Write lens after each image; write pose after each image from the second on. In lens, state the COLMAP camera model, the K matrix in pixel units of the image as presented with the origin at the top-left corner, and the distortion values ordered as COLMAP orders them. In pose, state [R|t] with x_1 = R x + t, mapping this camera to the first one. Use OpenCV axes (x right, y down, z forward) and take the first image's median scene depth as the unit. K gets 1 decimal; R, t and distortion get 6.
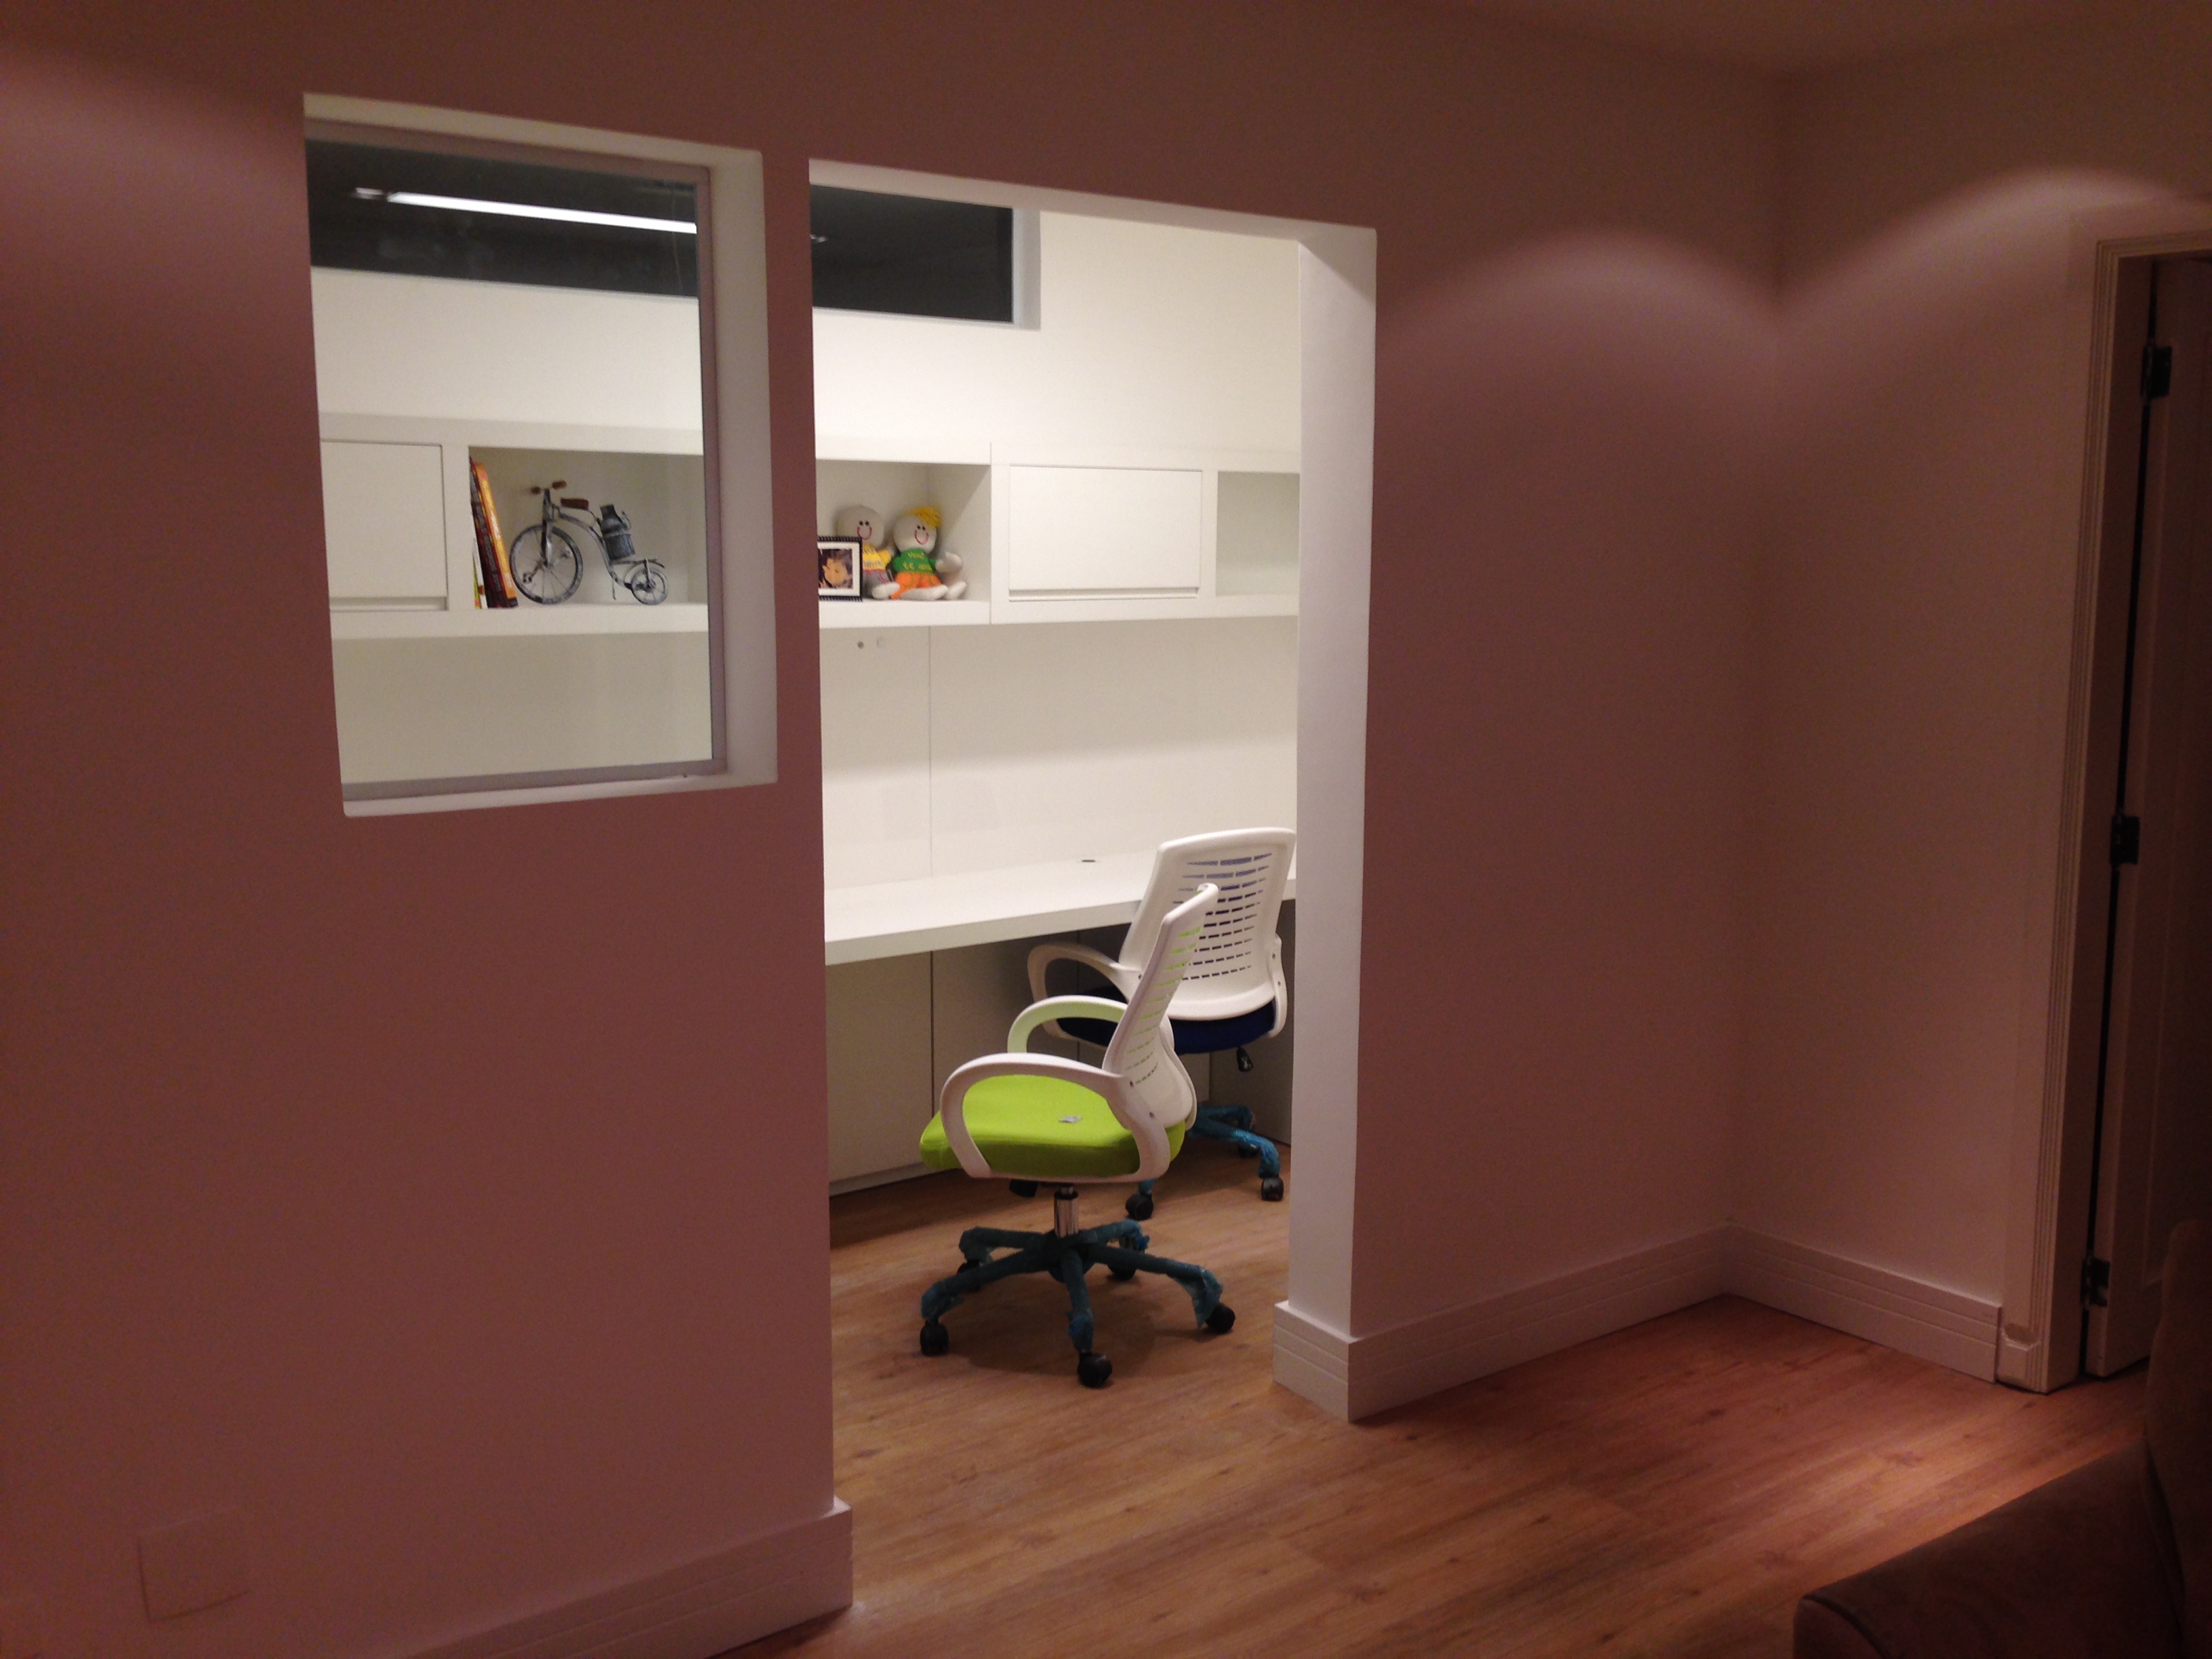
lens RADIAL K [[2016.7, 0, 1110.5], [0, 2016.7, 826.6], [0, 0, 1]] dist [0.108291, -0.196485]
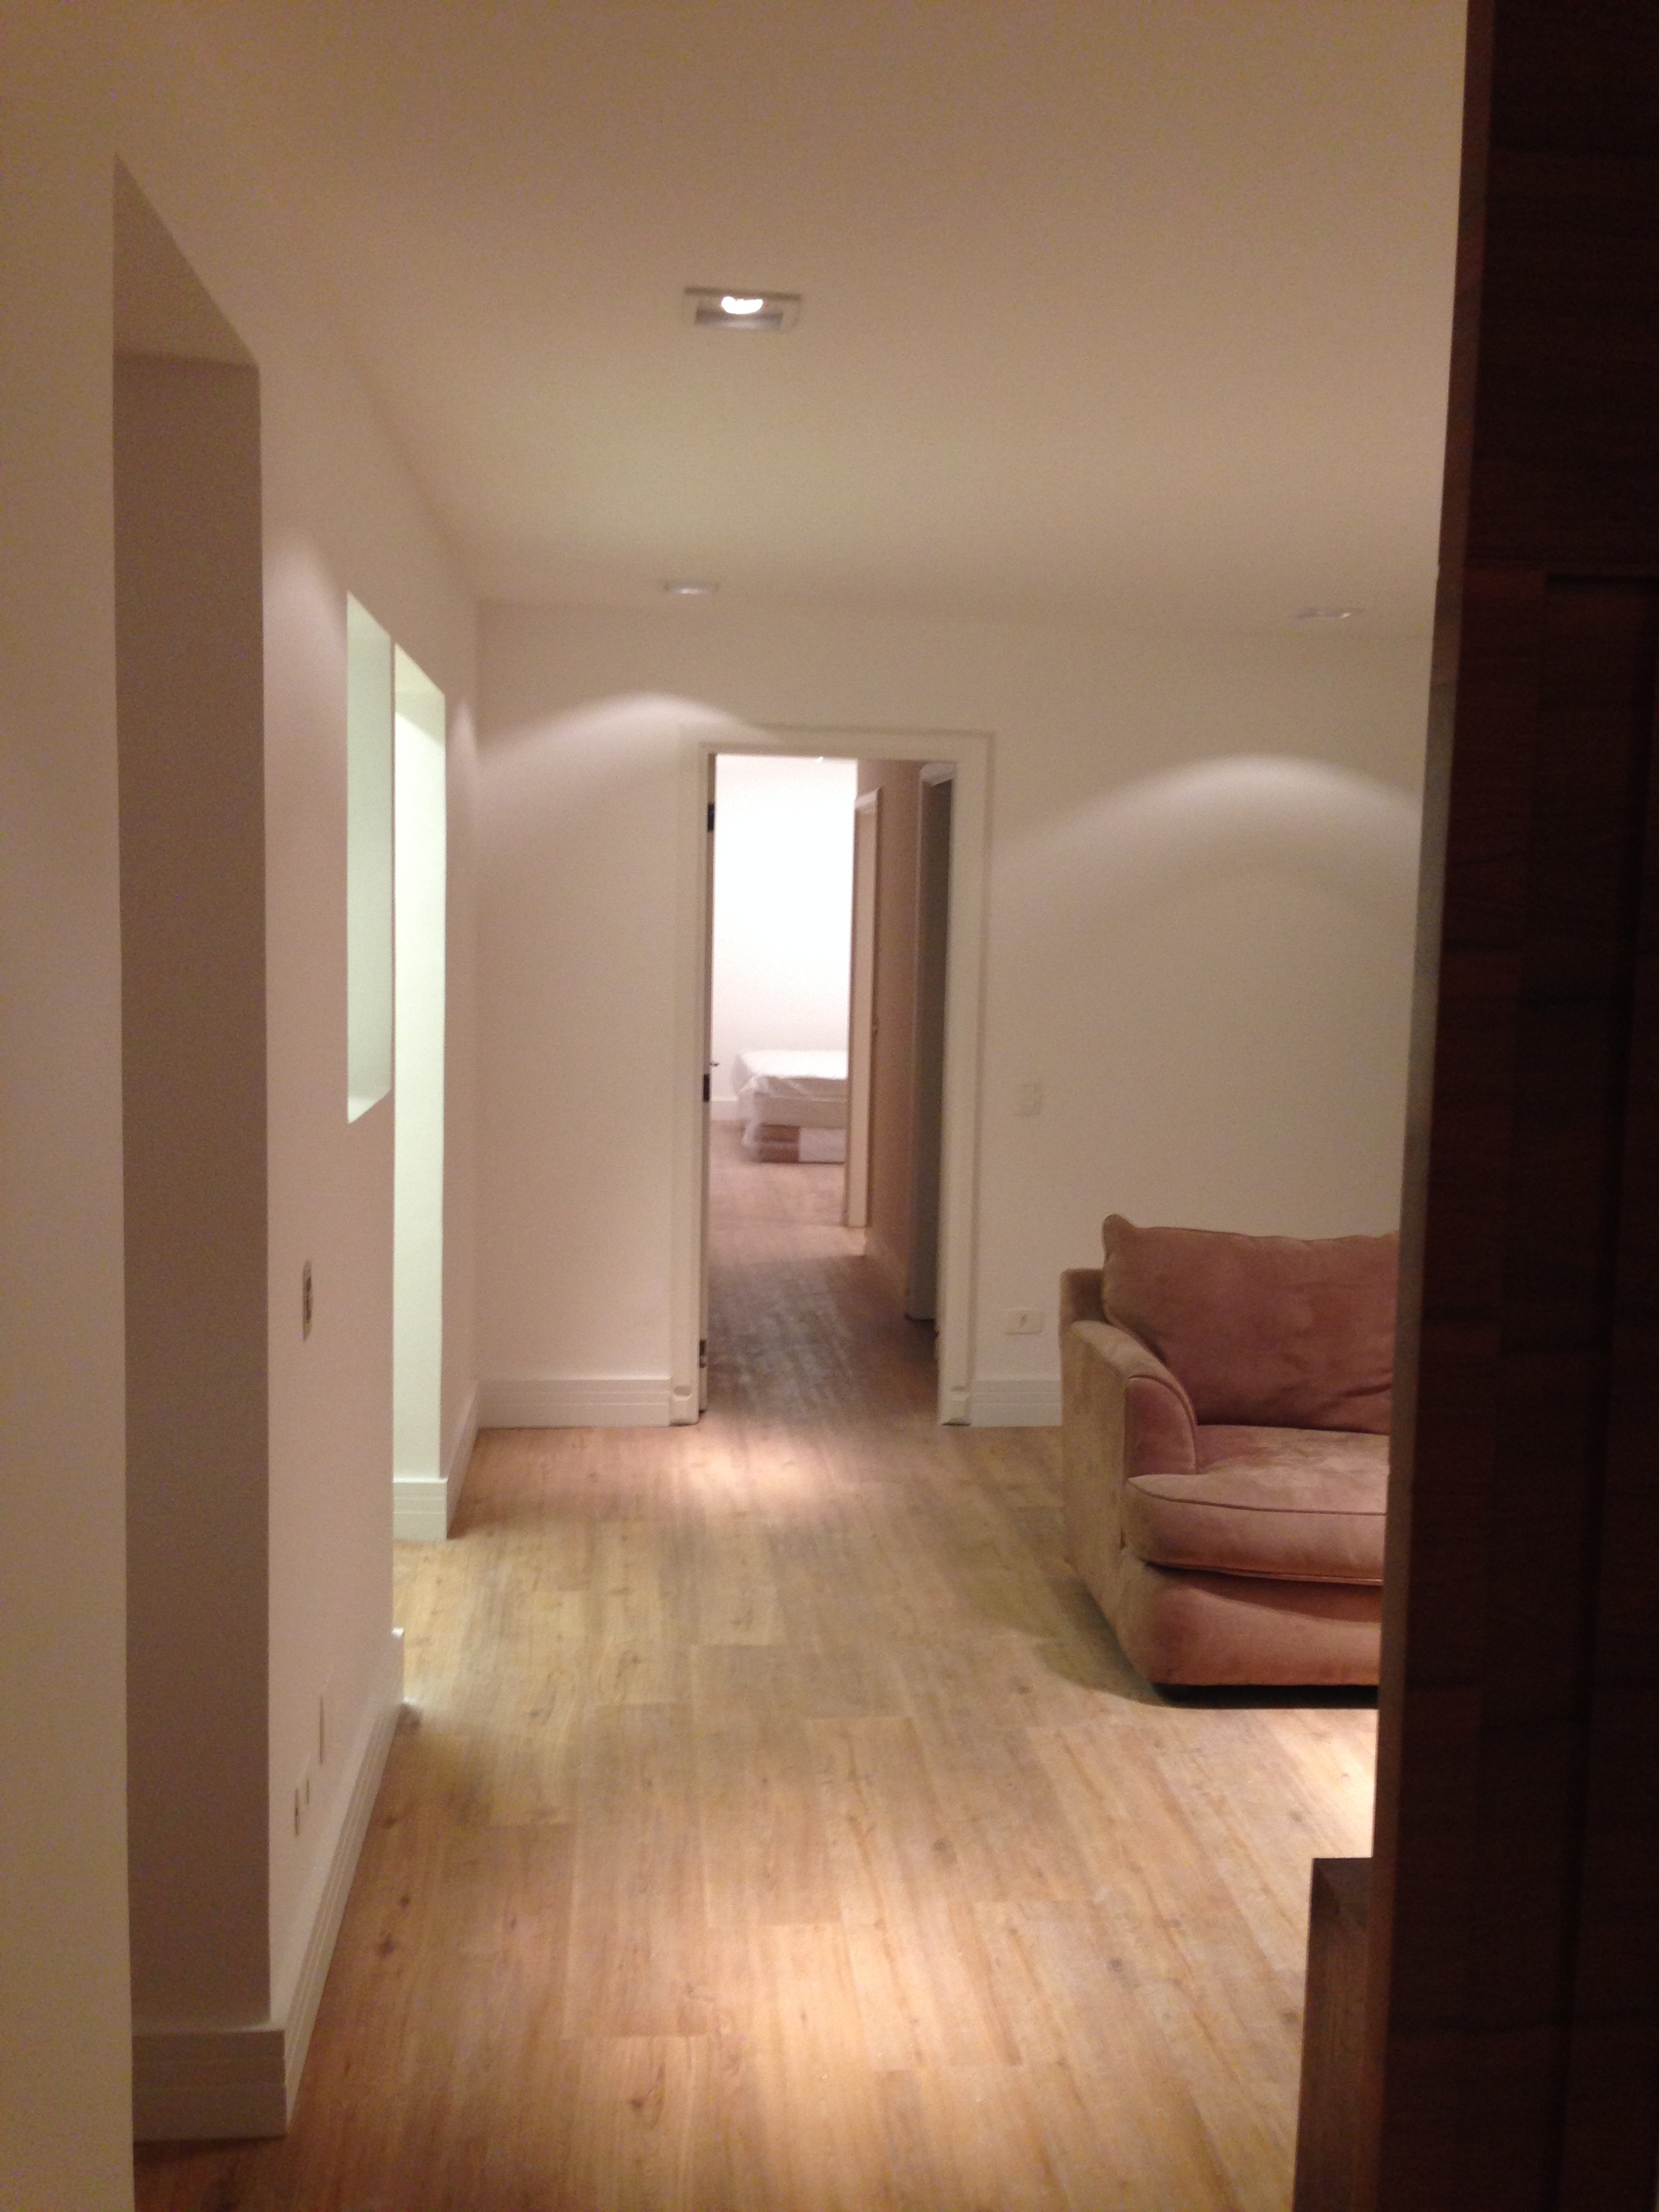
lens RADIAL K [[2016.7, 0, 831.2], [0, 2016.7, 1113.6], [0, 0, 1]] dist [0.108291, -0.196485]
pose [[0.511330, -0.074278, 0.856168, -0.992203], [0.094297, 0.995092, 0.030013, -0.015981], [-0.854195, 0.065388, 0.515824, 0.040169]]
